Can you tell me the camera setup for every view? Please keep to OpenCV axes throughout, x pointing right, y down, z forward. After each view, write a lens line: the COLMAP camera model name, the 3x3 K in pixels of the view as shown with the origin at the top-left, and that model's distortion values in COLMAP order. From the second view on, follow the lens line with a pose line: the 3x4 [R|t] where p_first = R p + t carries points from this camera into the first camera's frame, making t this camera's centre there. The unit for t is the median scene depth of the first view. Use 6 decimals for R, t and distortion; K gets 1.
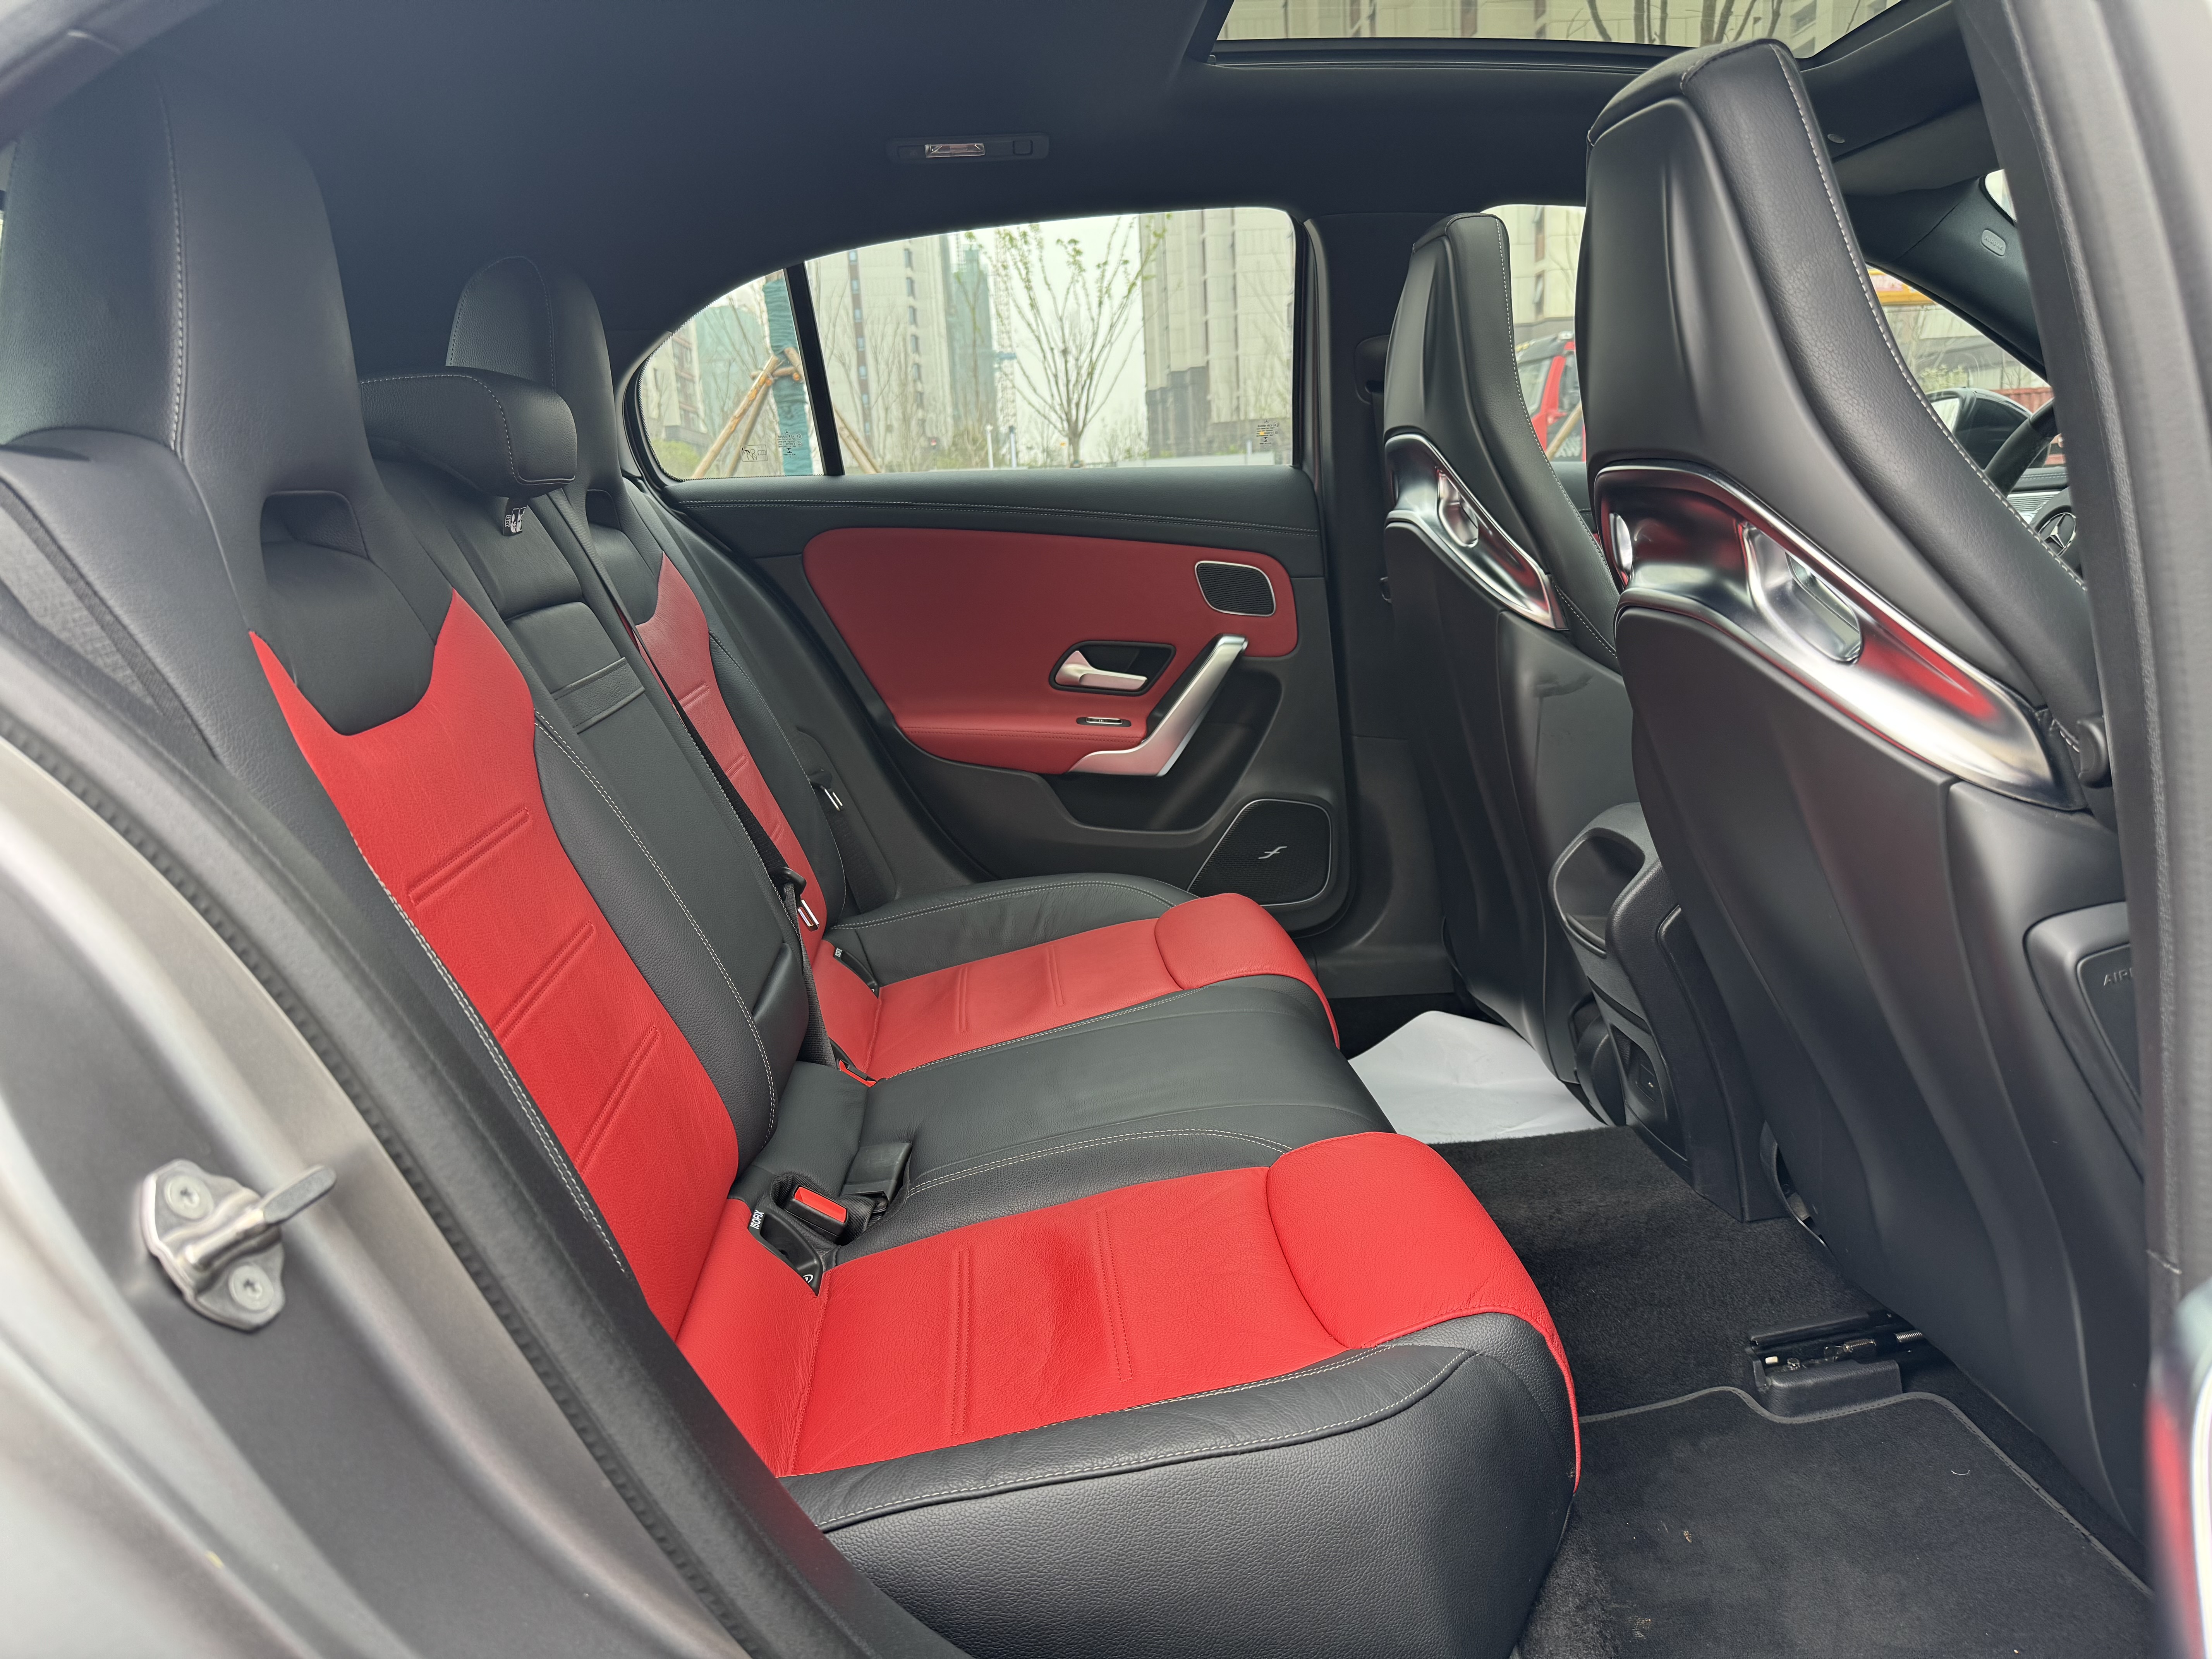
lens RADIAL K [[1555.7, 0, 1107.2], [0, 1555.7, 842.2], [0, 0, 1]] dist [0.064657, -0.058524]
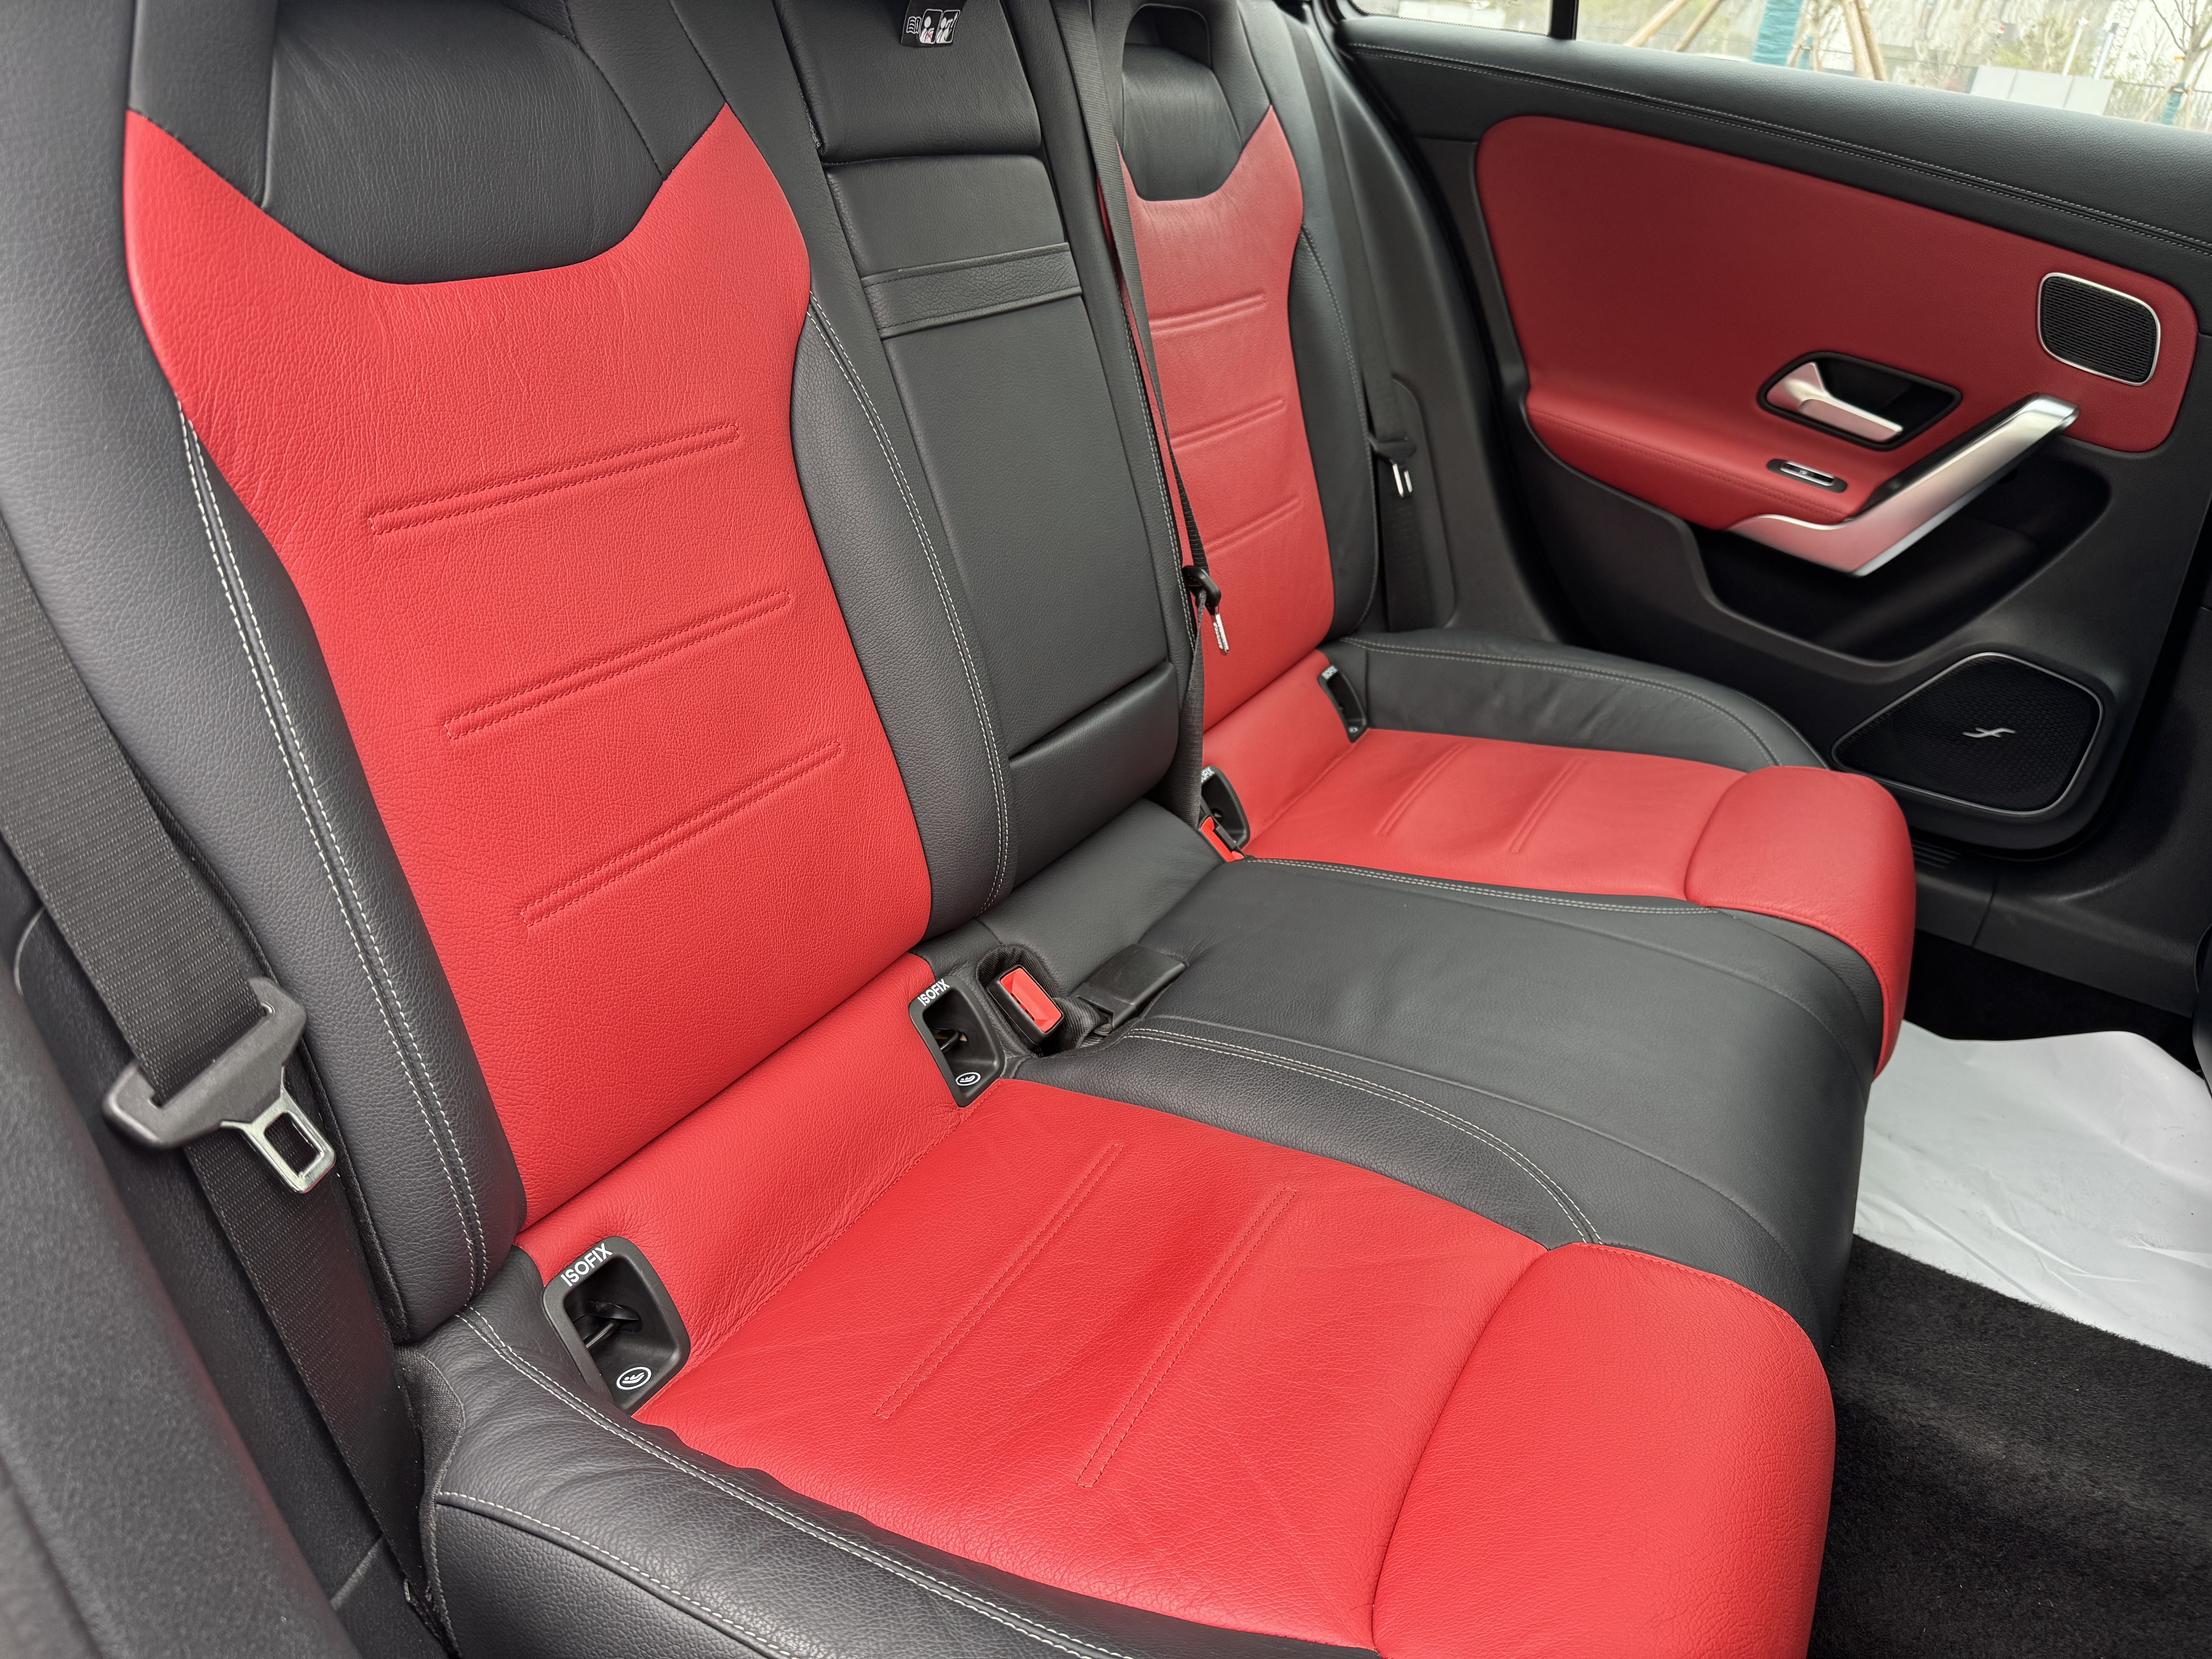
lens RADIAL K [[1586.6, 0, 1100.1], [0, 1586.6, 828.5], [0, 0, 1]] dist [0.055039, -0.075189]
pose [[0.827306, 0.373055, -0.419994, 0.102669], [-0.261416, 0.917433, 0.299963, -0.068920], [0.497219, -0.138368, 0.856521, 0.218327]]
